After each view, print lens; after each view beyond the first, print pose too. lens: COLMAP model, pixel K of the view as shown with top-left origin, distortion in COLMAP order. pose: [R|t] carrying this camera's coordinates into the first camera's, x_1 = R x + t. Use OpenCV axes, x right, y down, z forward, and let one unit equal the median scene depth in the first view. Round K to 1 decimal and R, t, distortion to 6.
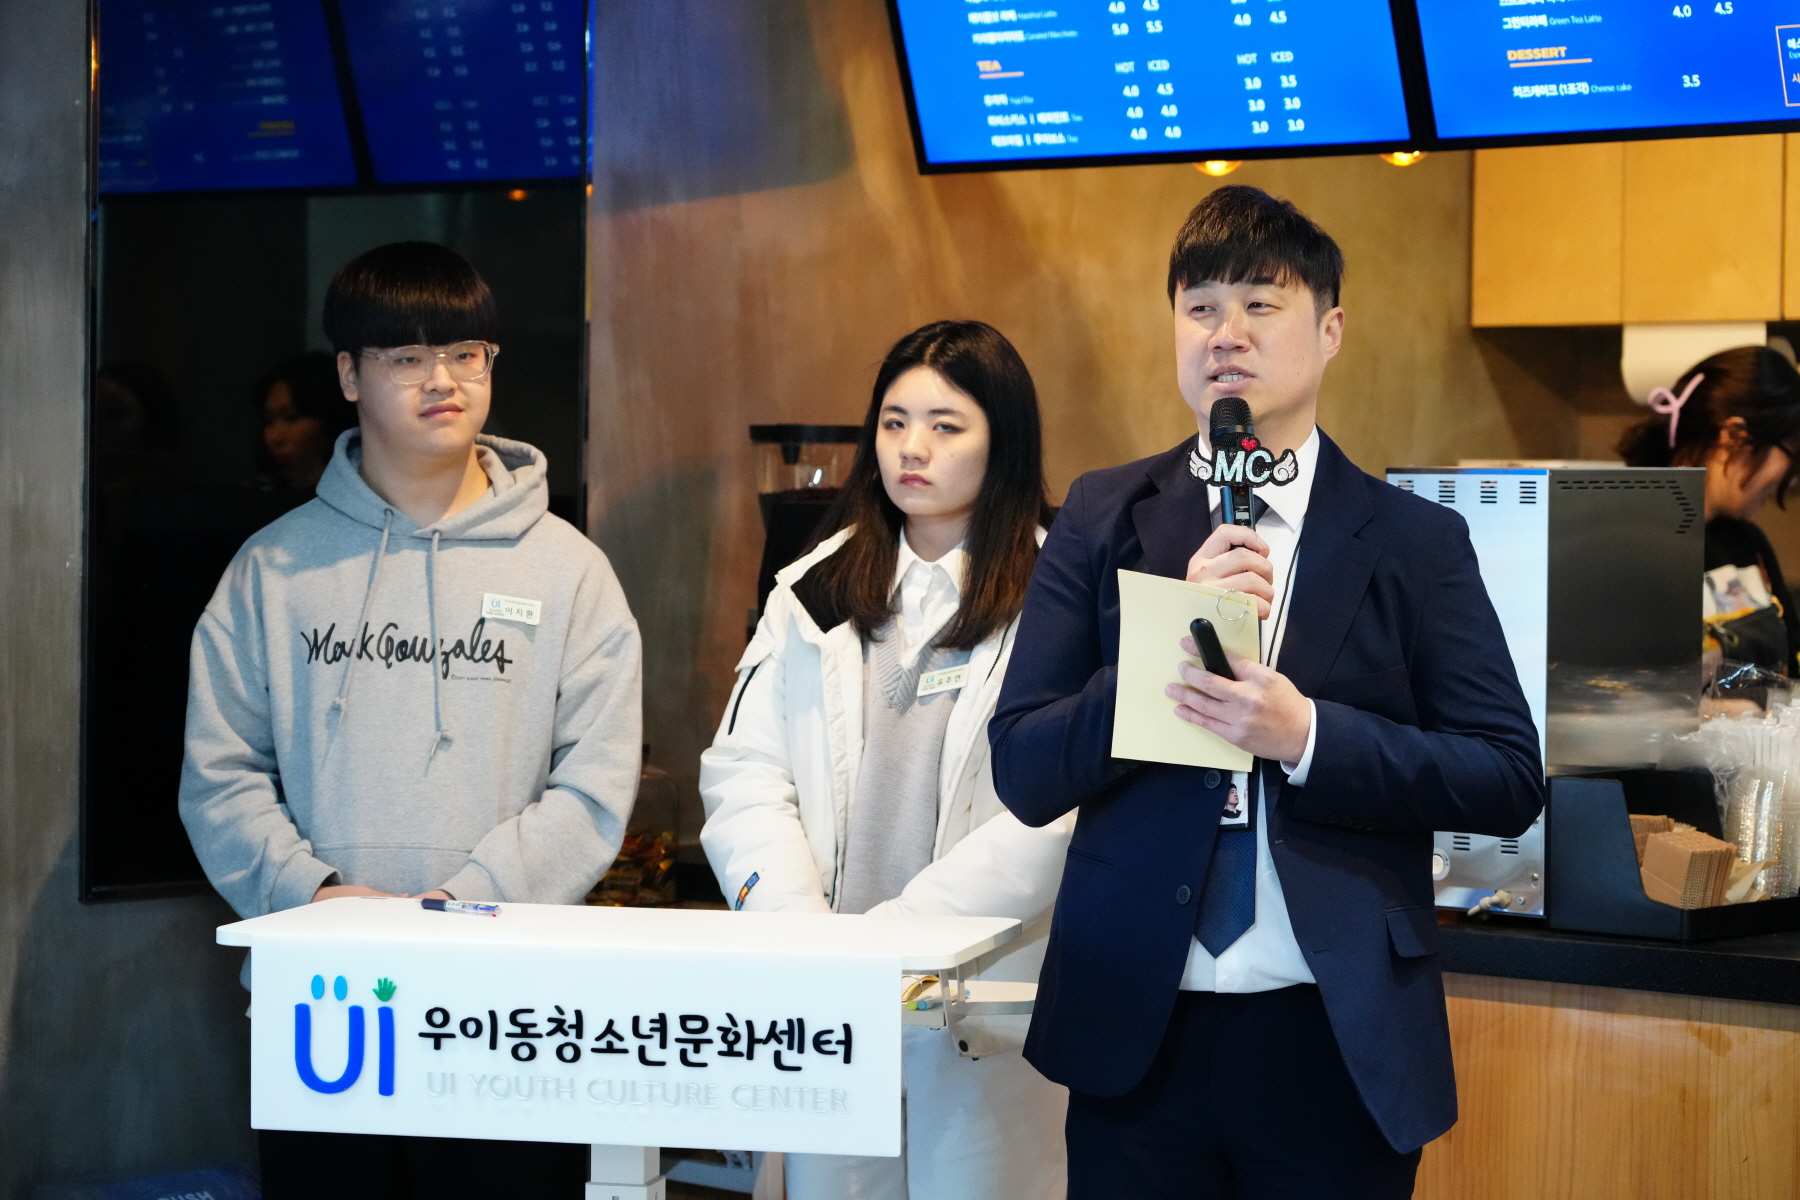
lens RADIAL K [[4301.5, 0, 900.0], [0, 4301.5, 600.0], [0, 0, 1]] dist [-0.024107, 0.099298]
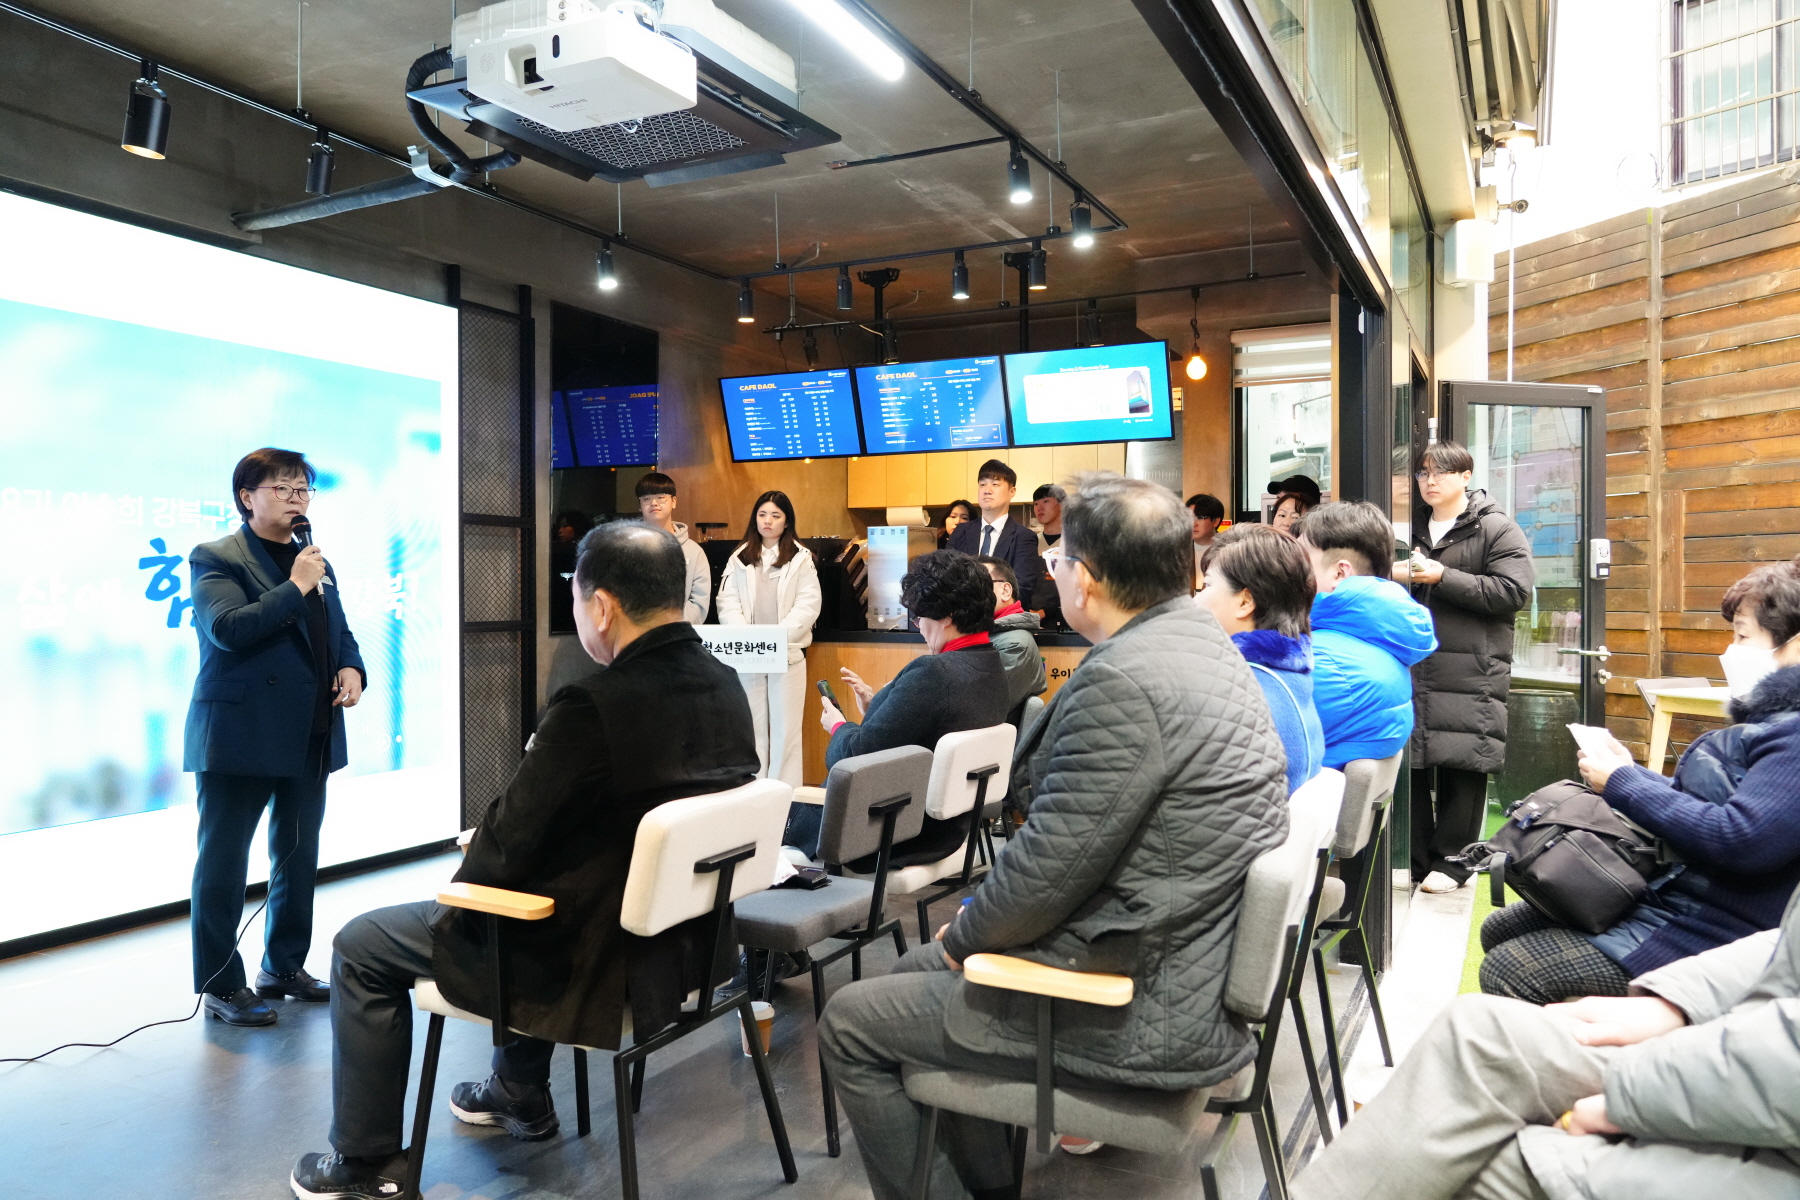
lens RADIAL K [[1290.4, 0, 900.0], [0, 1290.4, 600.0], [0, 0, 1]] dist [0.006036, -0.000215]
pose [[0.968547, -0.011140, 0.248583, -0.212394], [0.016162, 0.999704, -0.018171, 0.079466], [-0.248307, 0.021617, 0.968440, -0.307315]]
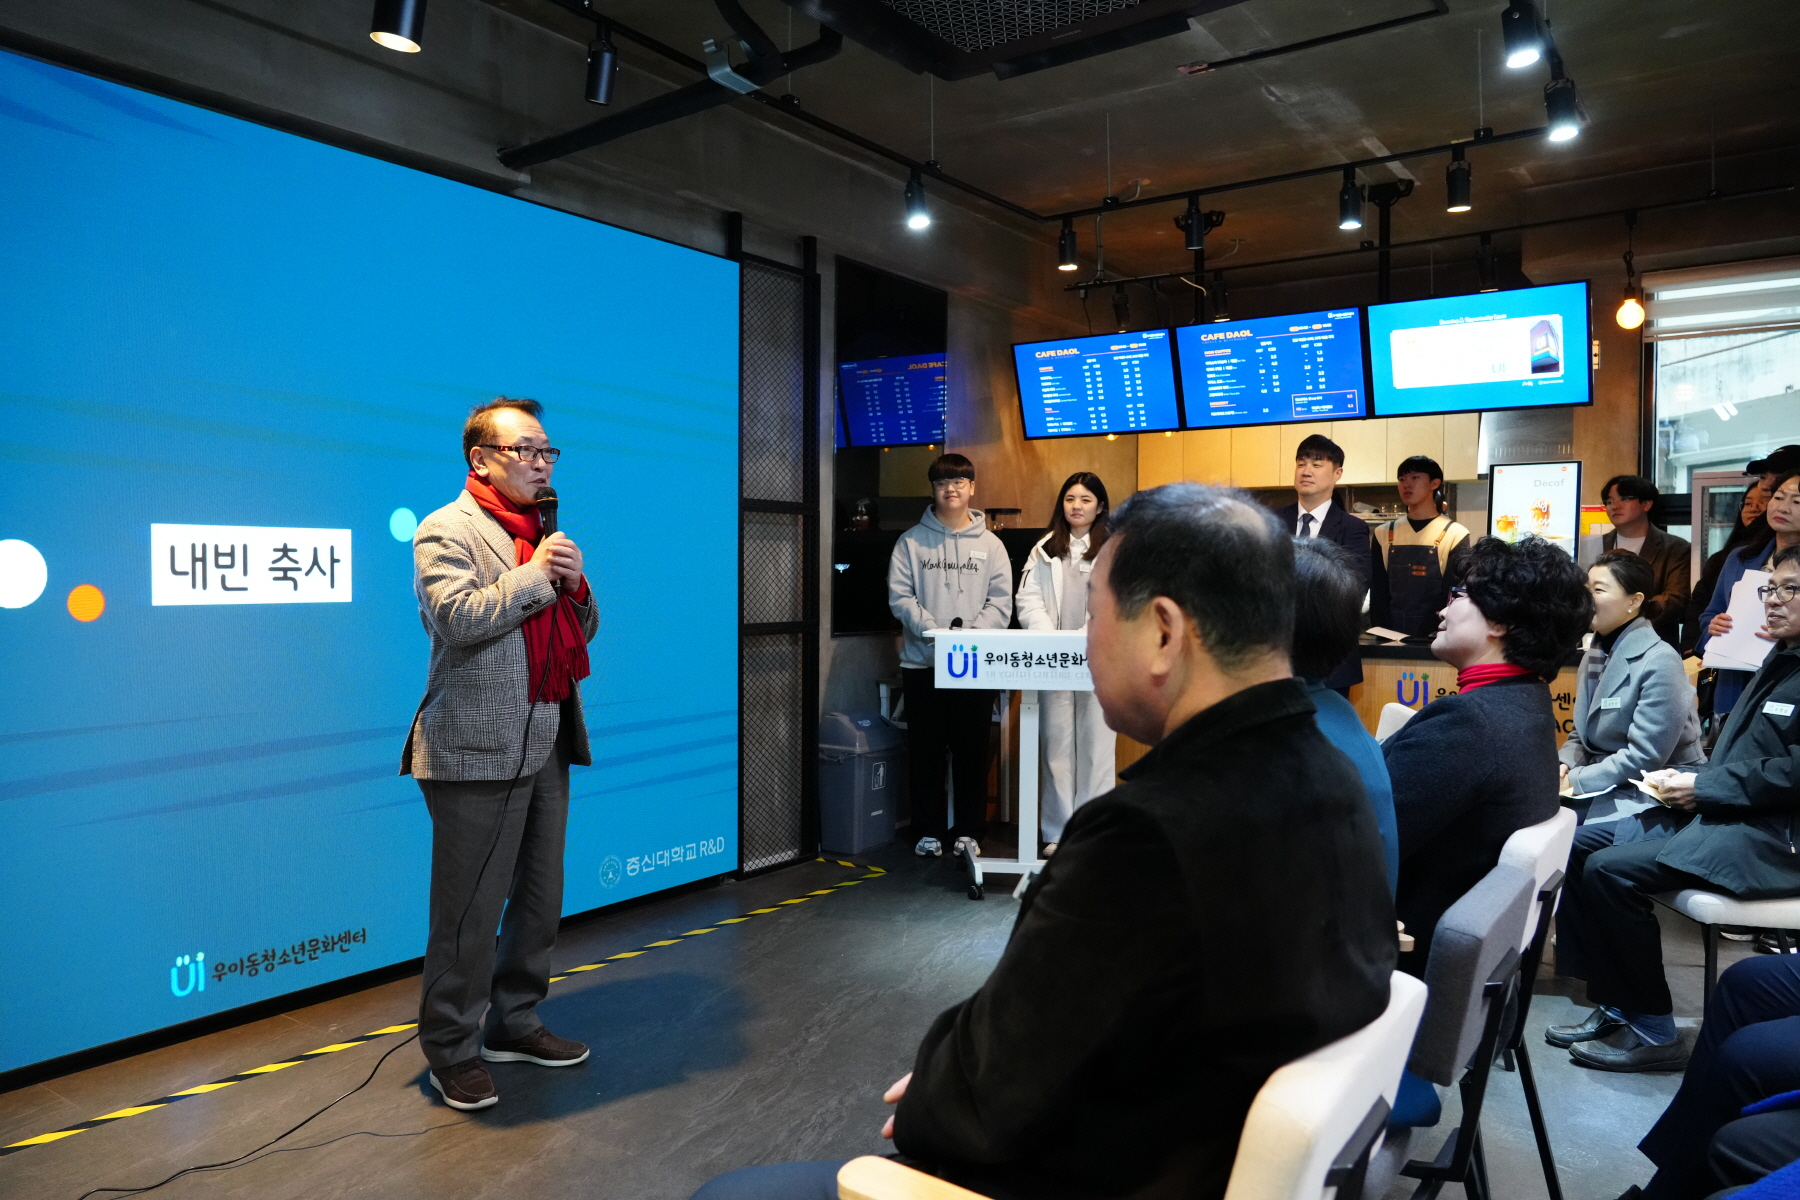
lens RADIAL K [[1256.8, 0, 900.0], [0, 1256.8, 600.0], [0, 0, 1]] dist [-0.027611, 0.021179]
pose [[0.996360, -0.004330, 0.085135, -0.272995], [0.004815, 0.999973, -0.005488, 0.056298], [-0.085109, 0.005878, 0.996354, -0.041042]]
